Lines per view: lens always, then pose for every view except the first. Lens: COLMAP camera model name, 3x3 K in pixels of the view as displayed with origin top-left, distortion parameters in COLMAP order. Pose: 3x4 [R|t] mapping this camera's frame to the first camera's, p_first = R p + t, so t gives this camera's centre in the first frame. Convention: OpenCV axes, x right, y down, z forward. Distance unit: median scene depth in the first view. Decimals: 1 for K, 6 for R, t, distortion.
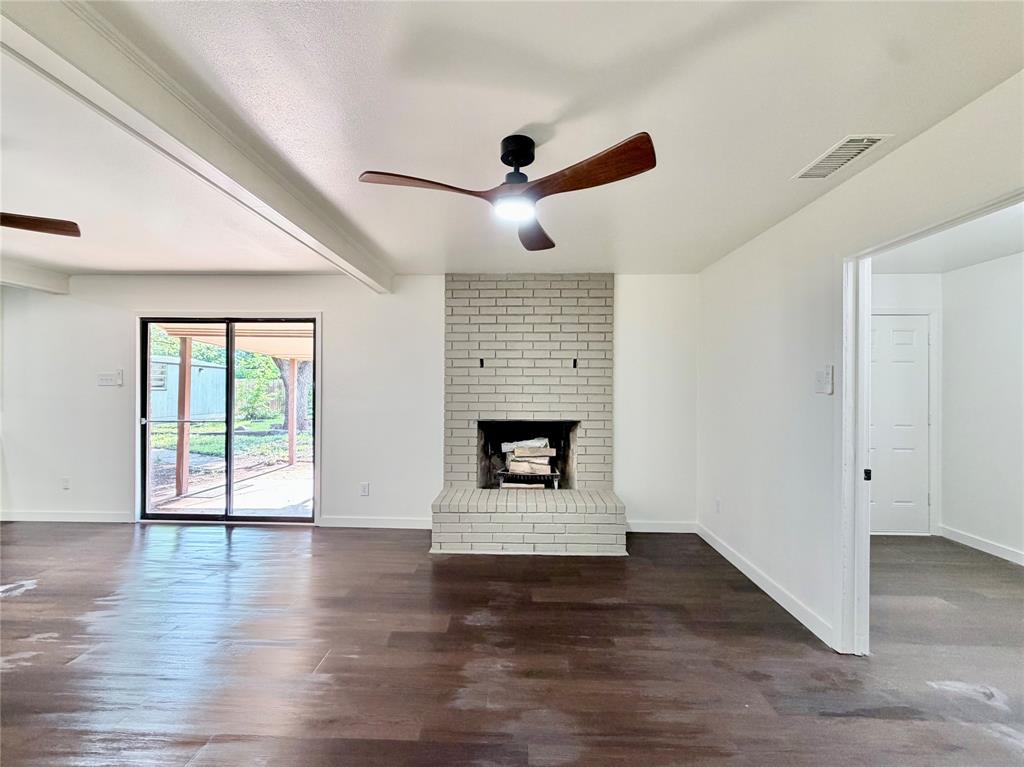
lens RADIAL K [[426.3, 0, 508.4], [0, 426.3, 383.1], [0, 0, 1]] dist [0.000976, -0.000153]
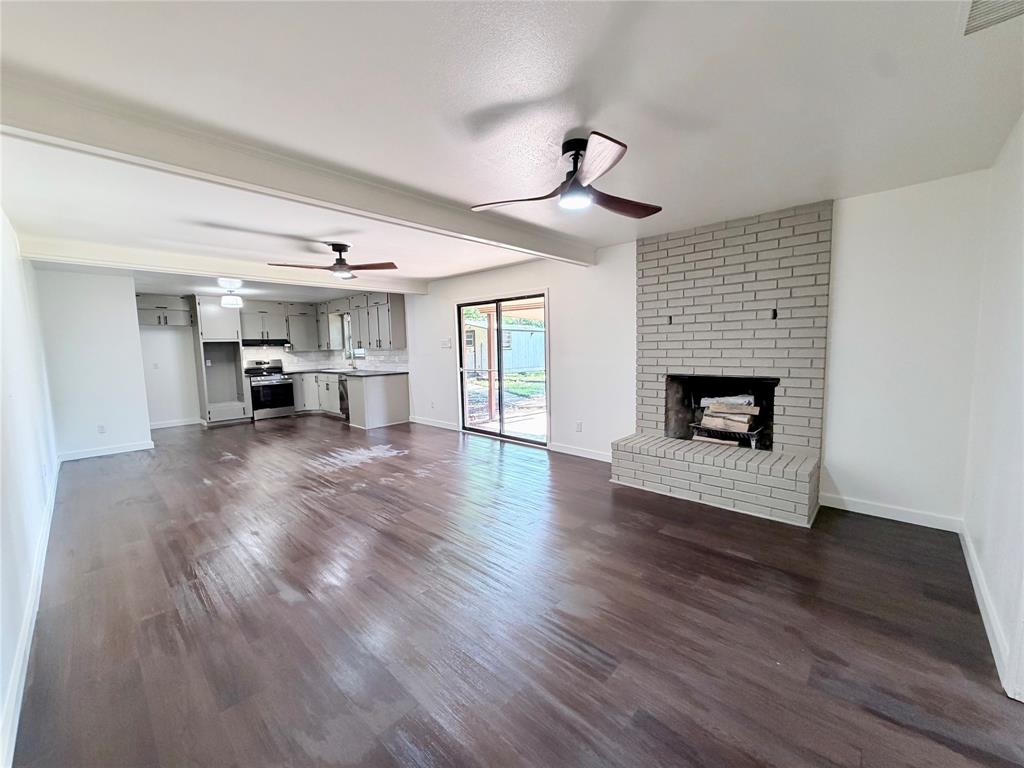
lens RADIAL K [[408.4, 0, 508.0], [0, 408.4, 384.3], [0, 0, 1]] dist [0.001332, -0.000287]
pose [[0.746299, 0.041978, -0.664286, 0.314123], [0.030171, 0.994850, 0.096762, 0.000787], [0.664926, -0.092255, 0.741189, -0.027011]]
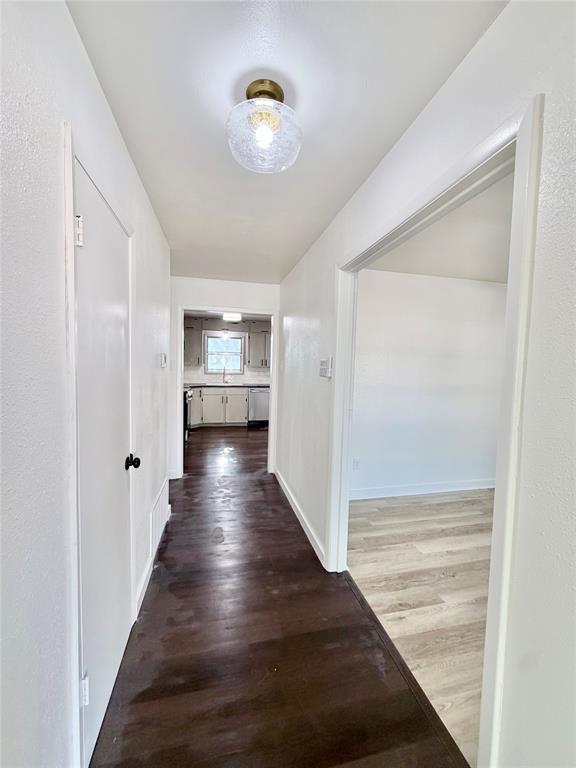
lens RADIAL K [[306.3, 0, 288.0], [0, 306.3, 384.0], [0, 0, 1]] dist [0.001332, -0.000287]
pose [[0.965888, 0.005316, 0.258907, -1.867215], [-0.023065, 0.997582, 0.065565, -0.016244], [-0.257932, -0.069300, 0.963674, -0.787751]]
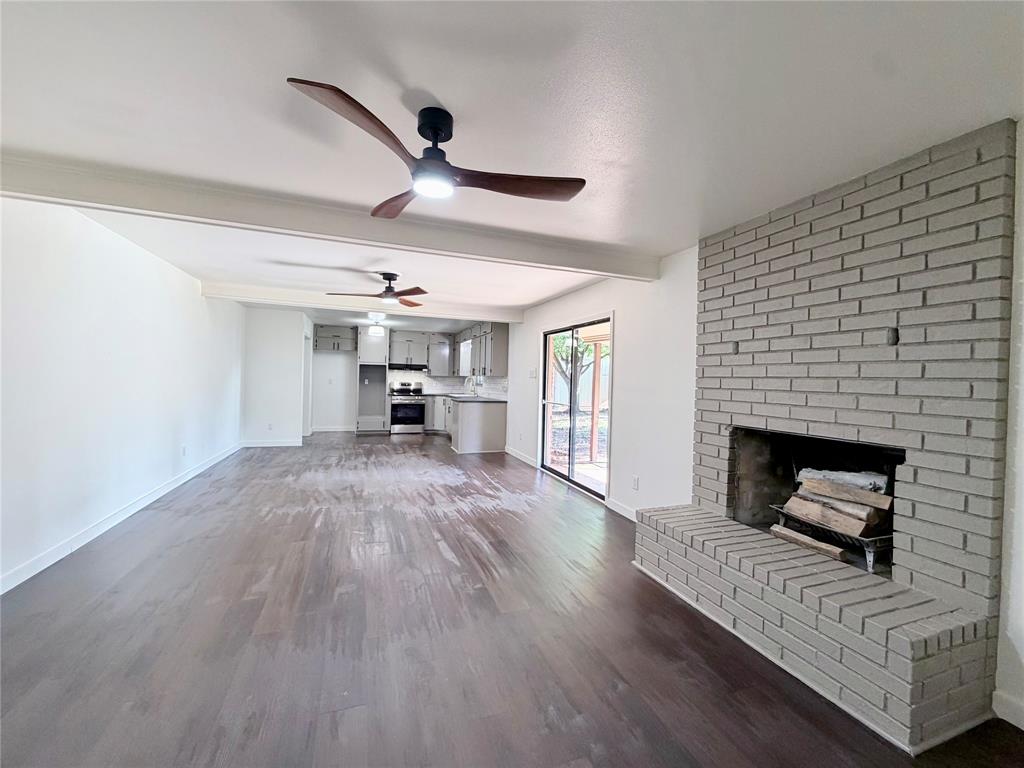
lens RADIAL K [[408.4, 0, 508.0], [0, 408.4, 384.3], [0, 0, 1]] dist [0.001332, -0.000287]
pose [[0.368291, 0.017754, -0.929541, 0.442571], [-0.021702, 0.999709, 0.010496, 0.016712], [0.929457, 0.016307, 0.368569, 0.379255]]
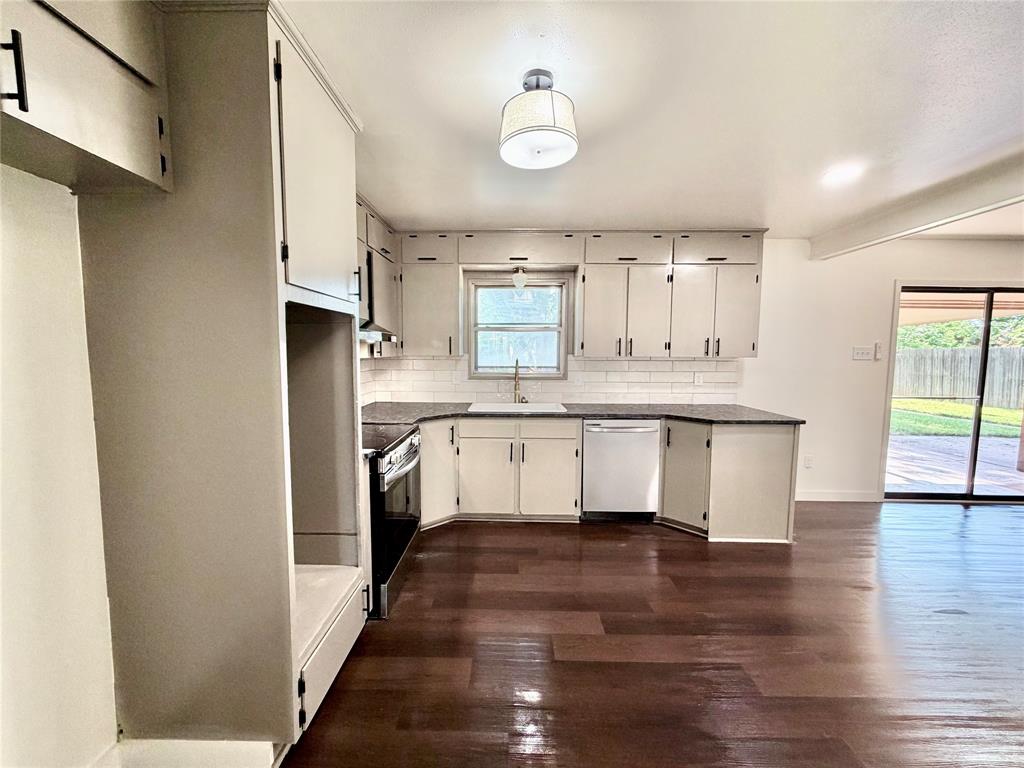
lens RADIAL K [[408.4, 0, 508.0], [0, 408.4, 384.3], [0, 0, 1]] dist [0.001332, -0.000287]
pose [[0.999819, 0.001981, 0.018917, -1.801853], [-0.003577, 0.996398, 0.084723, -0.014693], [-0.018681, -0.084775, 0.996225, 0.115736]]
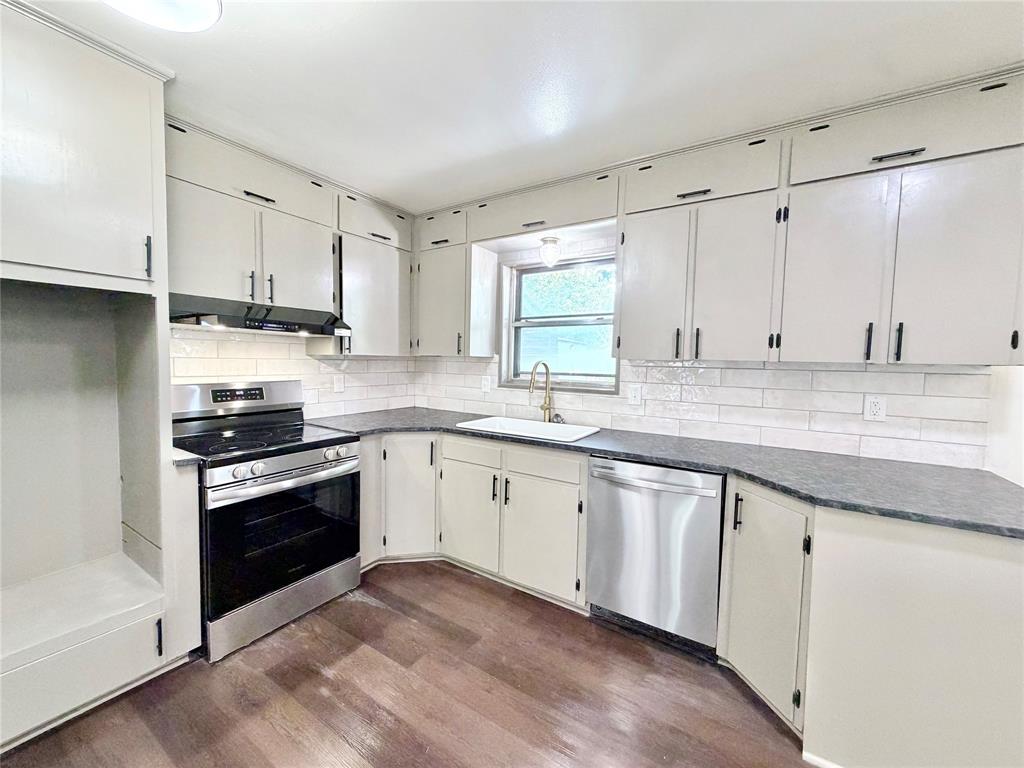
lens RADIAL K [[408.4, 0, 508.0], [0, 408.4, 384.3], [0, 0, 1]] dist [0.001332, -0.000287]
pose [[0.857321, 0.046664, -0.512662, -1.467301], [-0.017807, 0.997975, 0.061060, 0.002746], [0.514473, -0.043219, 0.856416, 0.422502]]
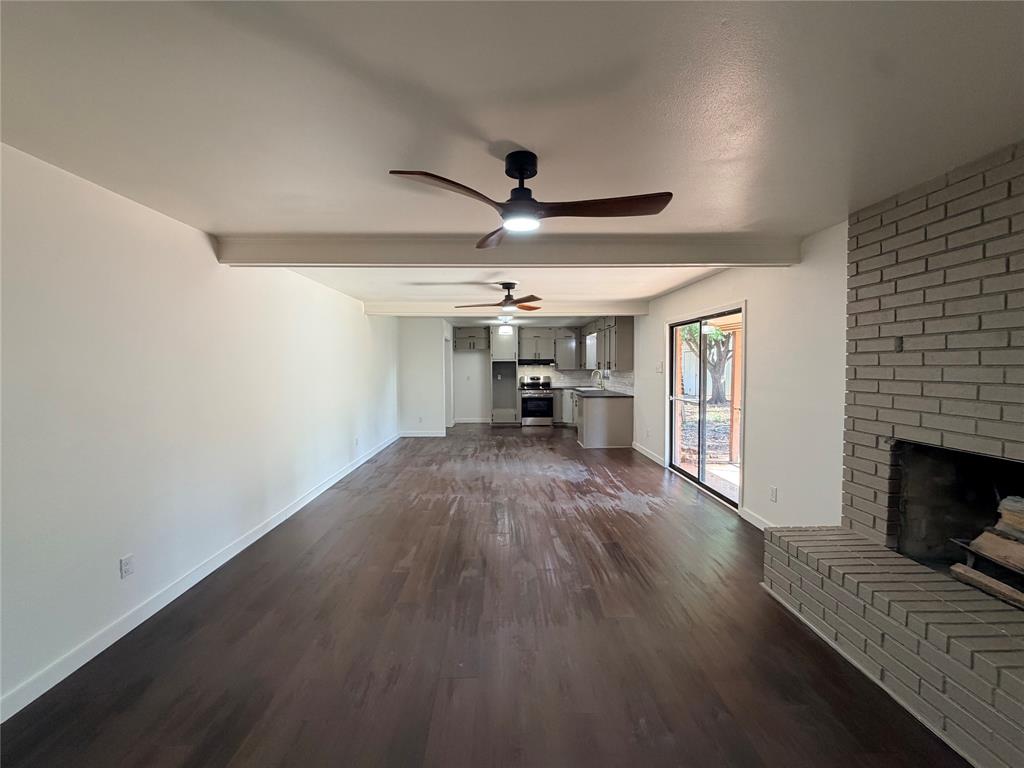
lens RADIAL K [[408.4, 0, 508.0], [0, 408.4, 384.3], [0, 0, 1]] dist [0.001332, -0.000287]
pose [[0.048658, 0.043112, -0.997885, 0.483445], [0.011054, 0.998984, 0.043699, -0.021984], [0.998754, -0.013157, 0.048132, 0.421565]]
